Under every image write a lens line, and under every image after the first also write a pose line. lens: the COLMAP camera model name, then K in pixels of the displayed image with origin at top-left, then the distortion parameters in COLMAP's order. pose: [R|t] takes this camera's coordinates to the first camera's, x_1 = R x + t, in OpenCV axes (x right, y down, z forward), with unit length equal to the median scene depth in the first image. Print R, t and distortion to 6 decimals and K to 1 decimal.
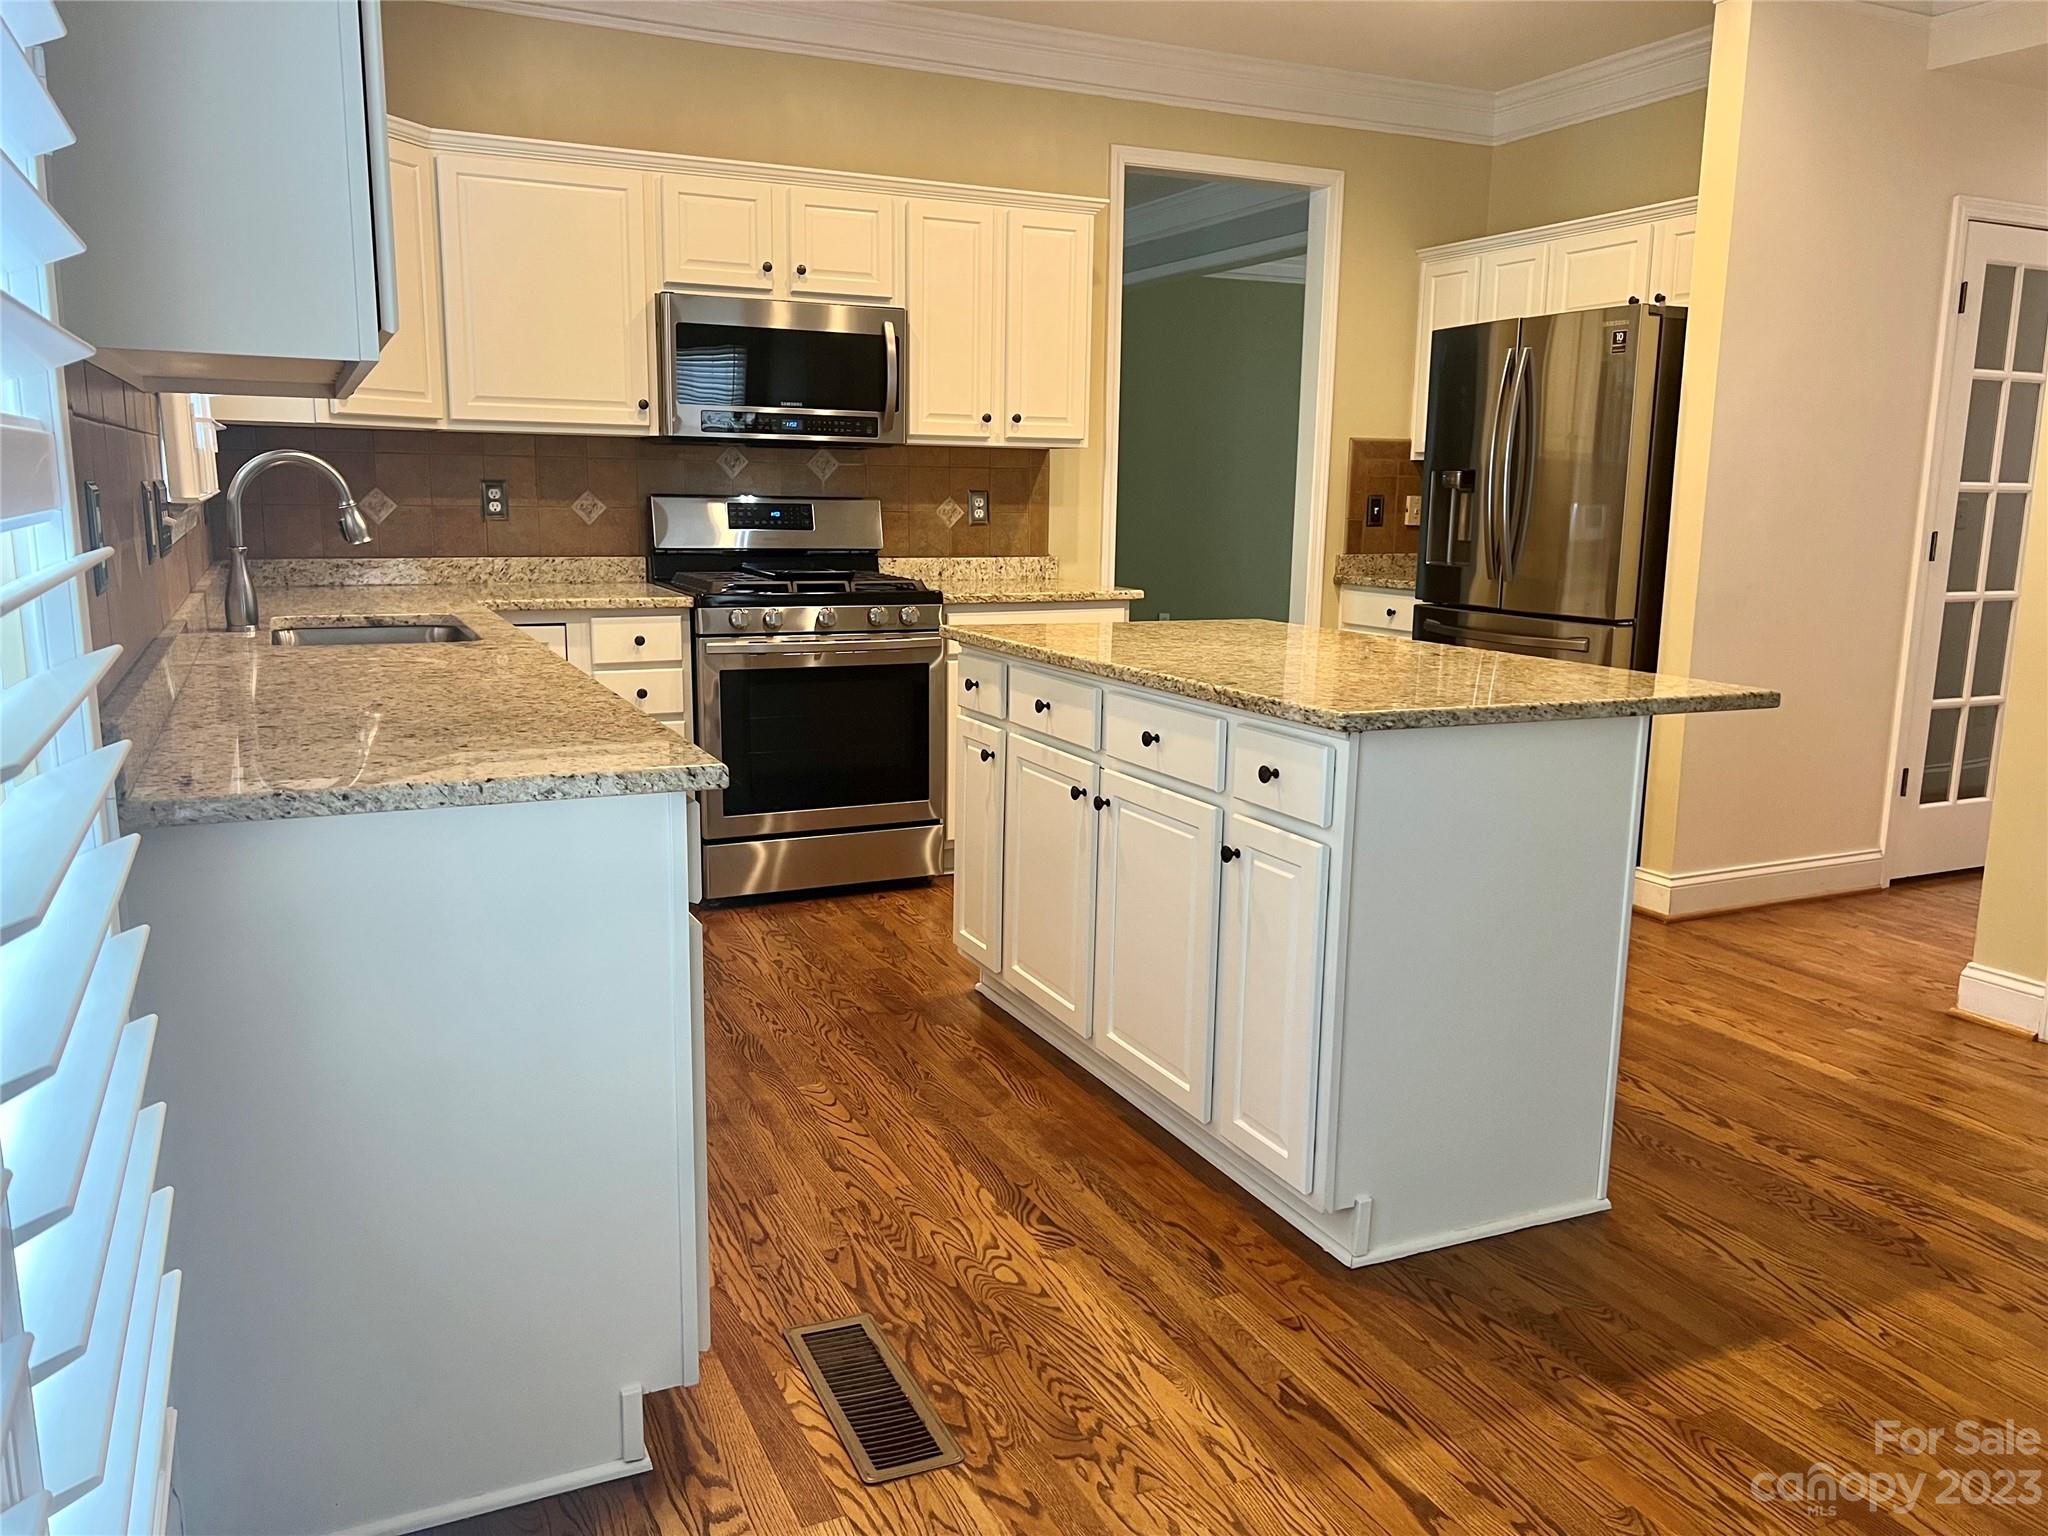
lens RADIAL K [[1553.3, 0, 1024.0], [0, 1553.3, 768.0], [0, 0, 1]] dist [0.048459, -0.003669]
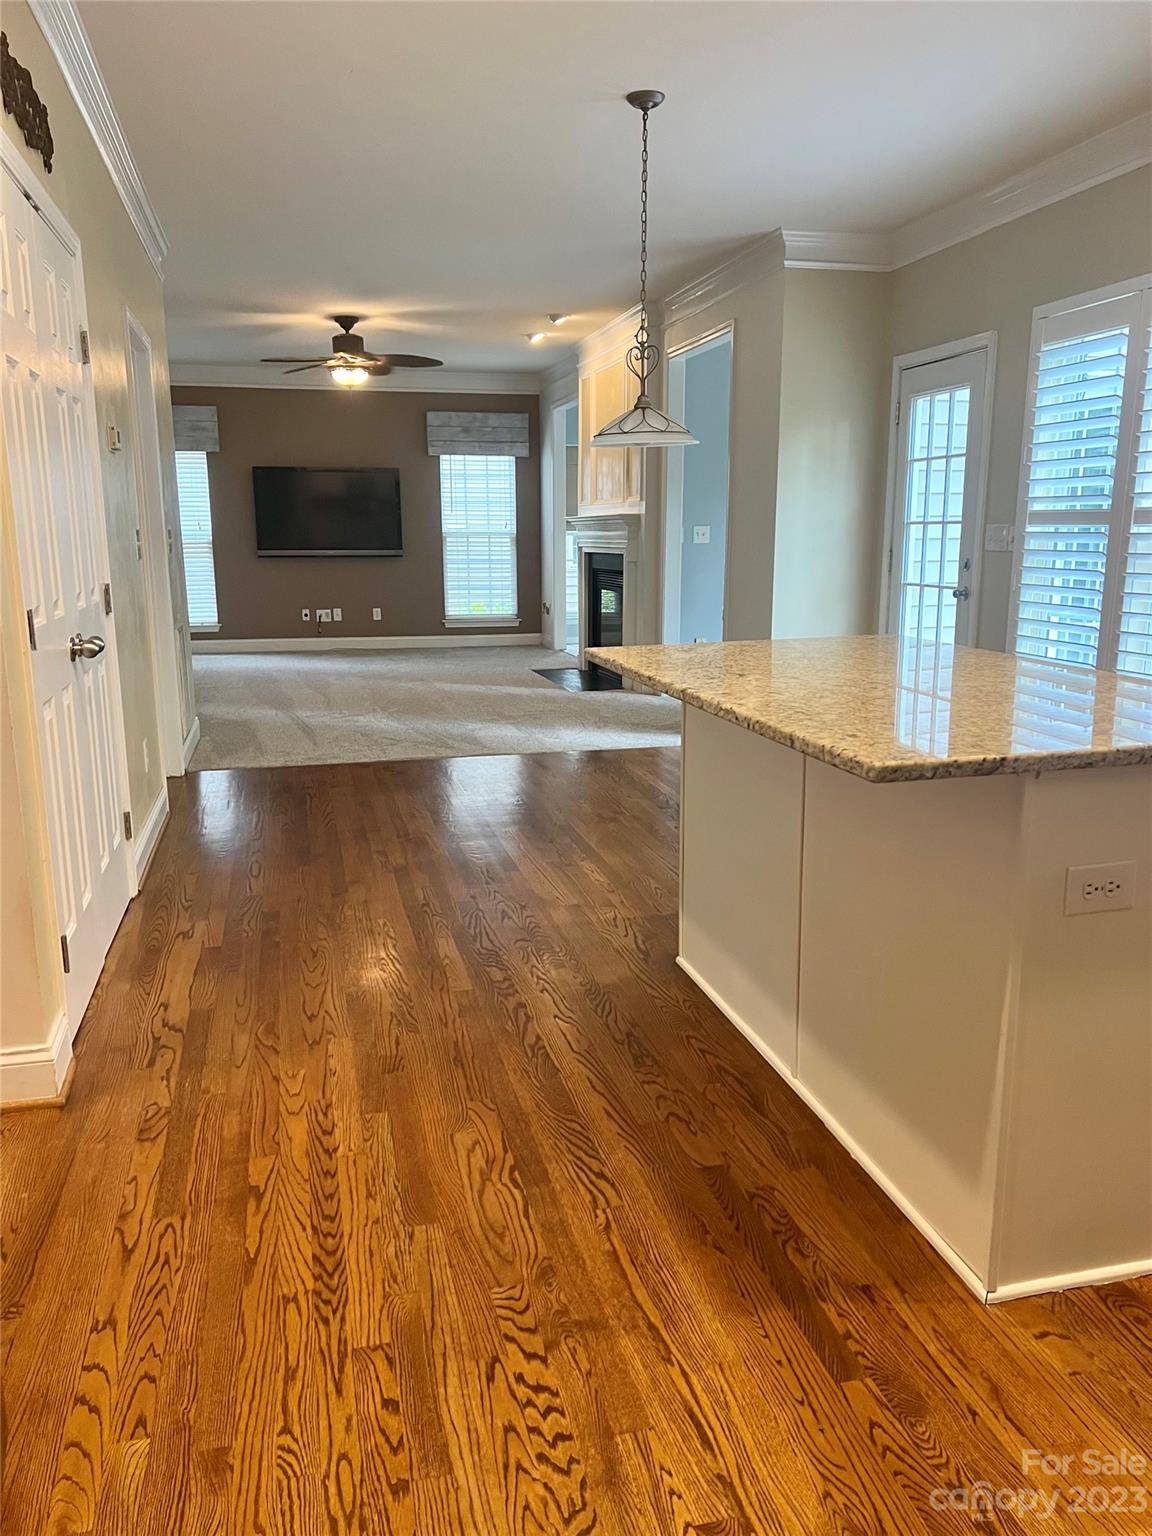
lens RADIAL K [[1165.0, 0, 576.0], [0, 1165.0, 768.0], [0, 0, 1]] dist [0.048459, -0.003669]
pose [[-0.981344, -0.048258, 0.186107, 0.158704], [0.026806, 0.924189, 0.380993, -0.222696], [-0.190384, 0.378874, -0.905654, 1.239737]]
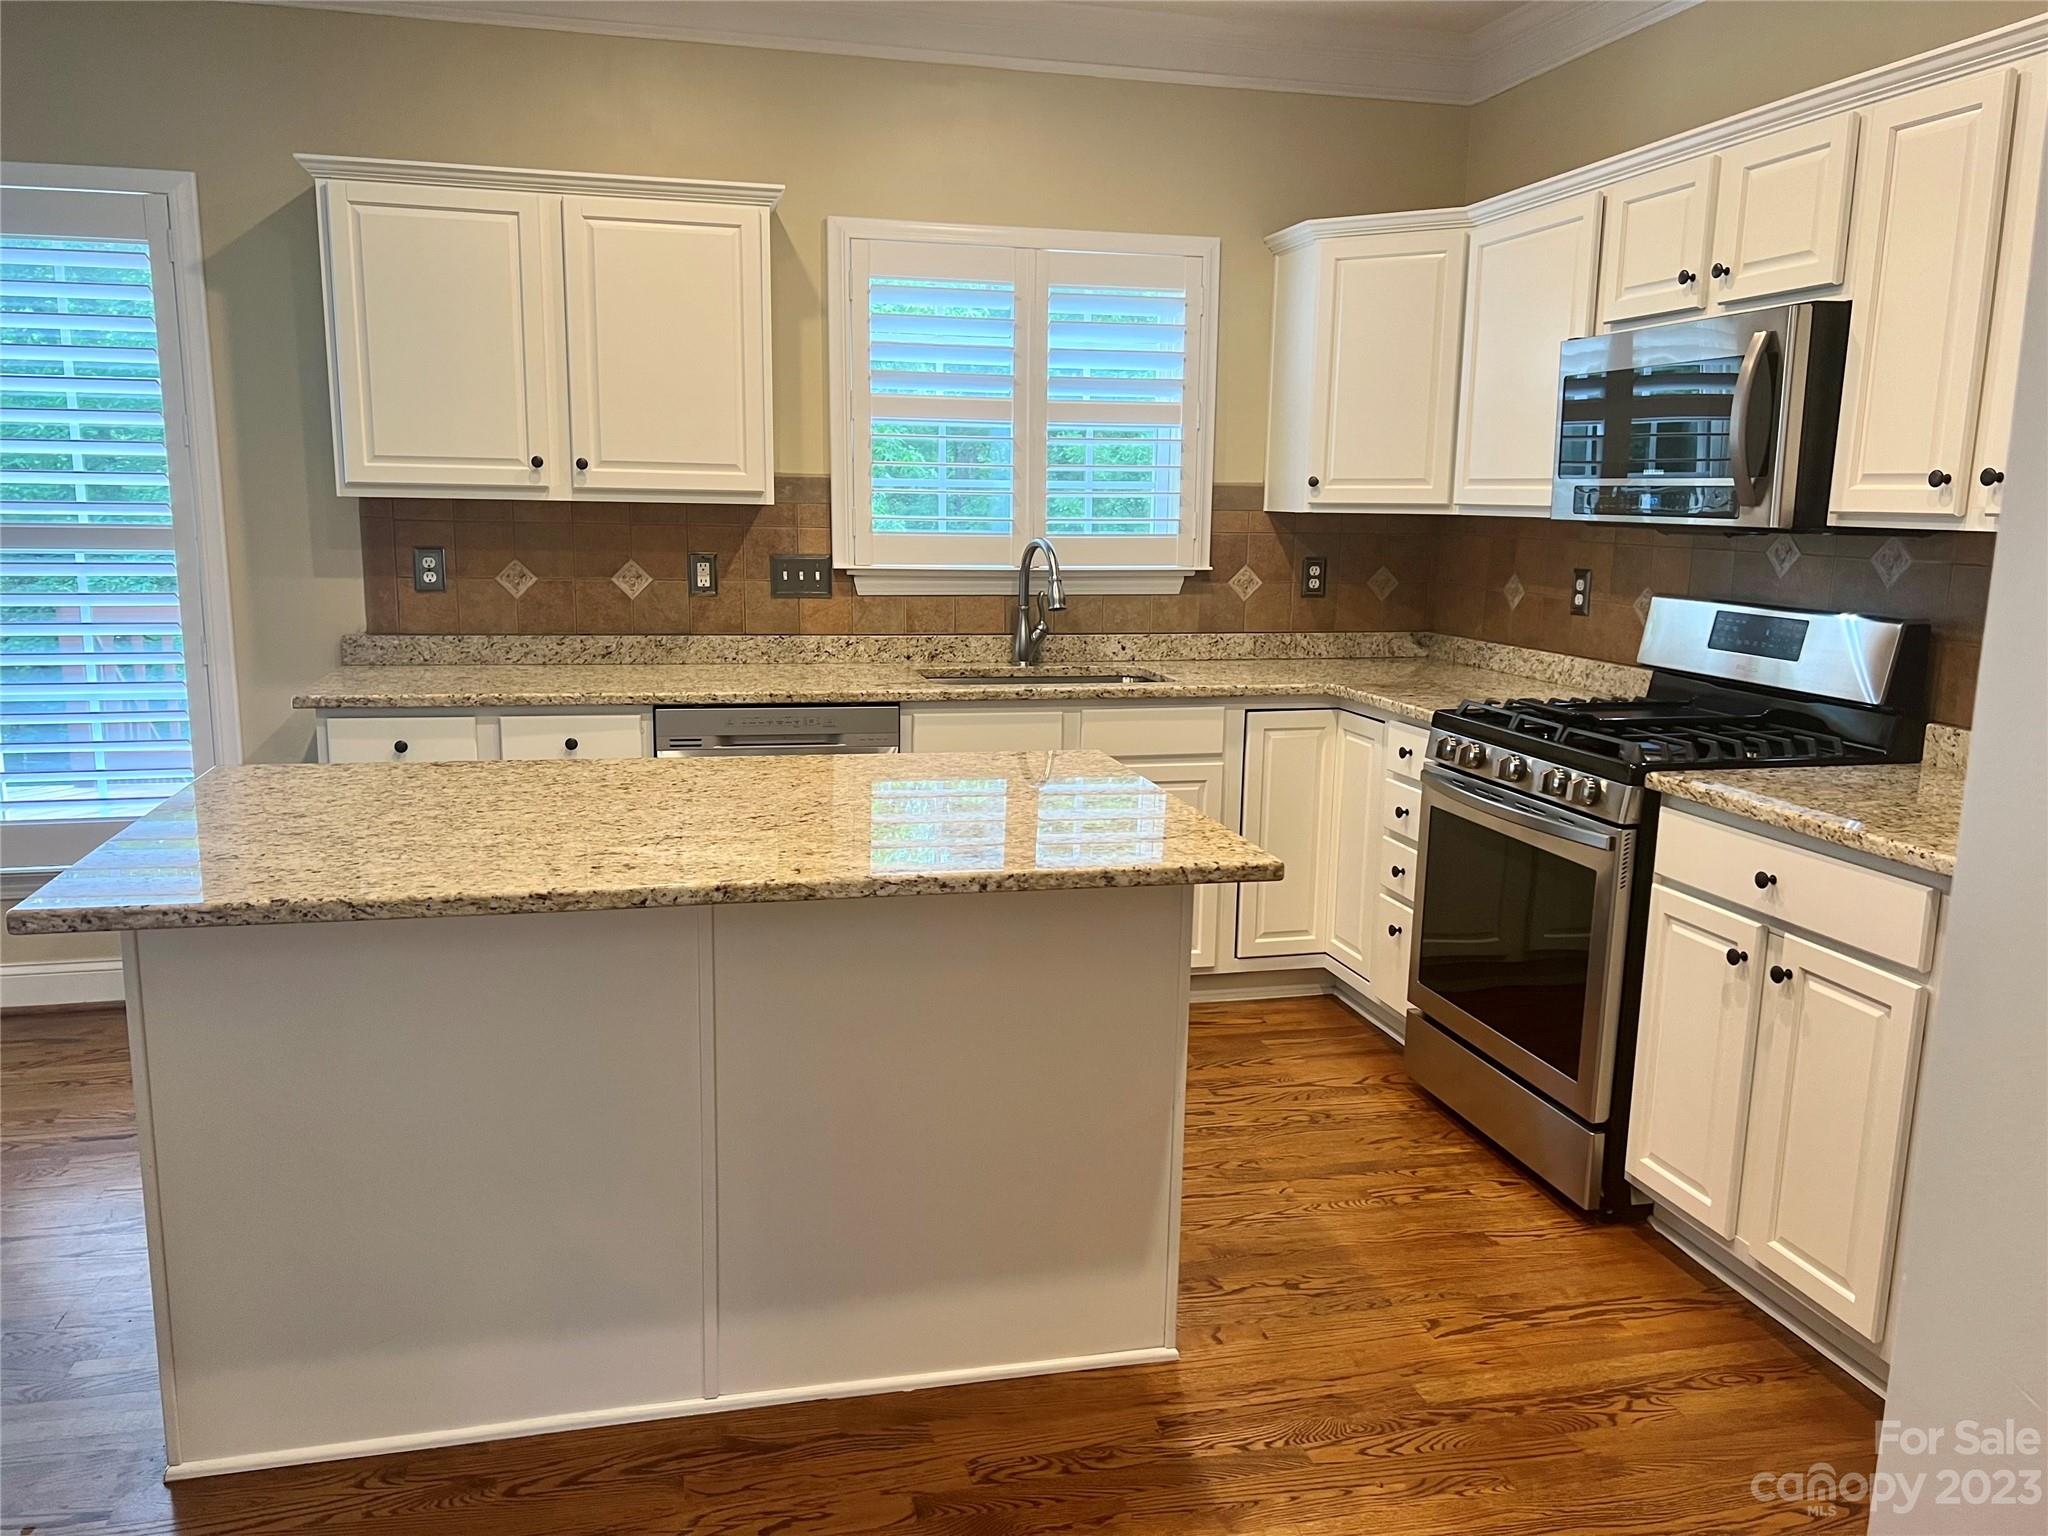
lens RADIAL K [[1553.3, 0, 1024.0], [0, 1553.3, 768.0], [0, 0, 1]] dist [0.048459, -0.003669]
pose [[-0.199520, 0.153257, -0.967835, 0.613708], [-0.197804, 0.961062, 0.192962, -0.190717], [0.959722, 0.229941, -0.161436, 0.895653]]
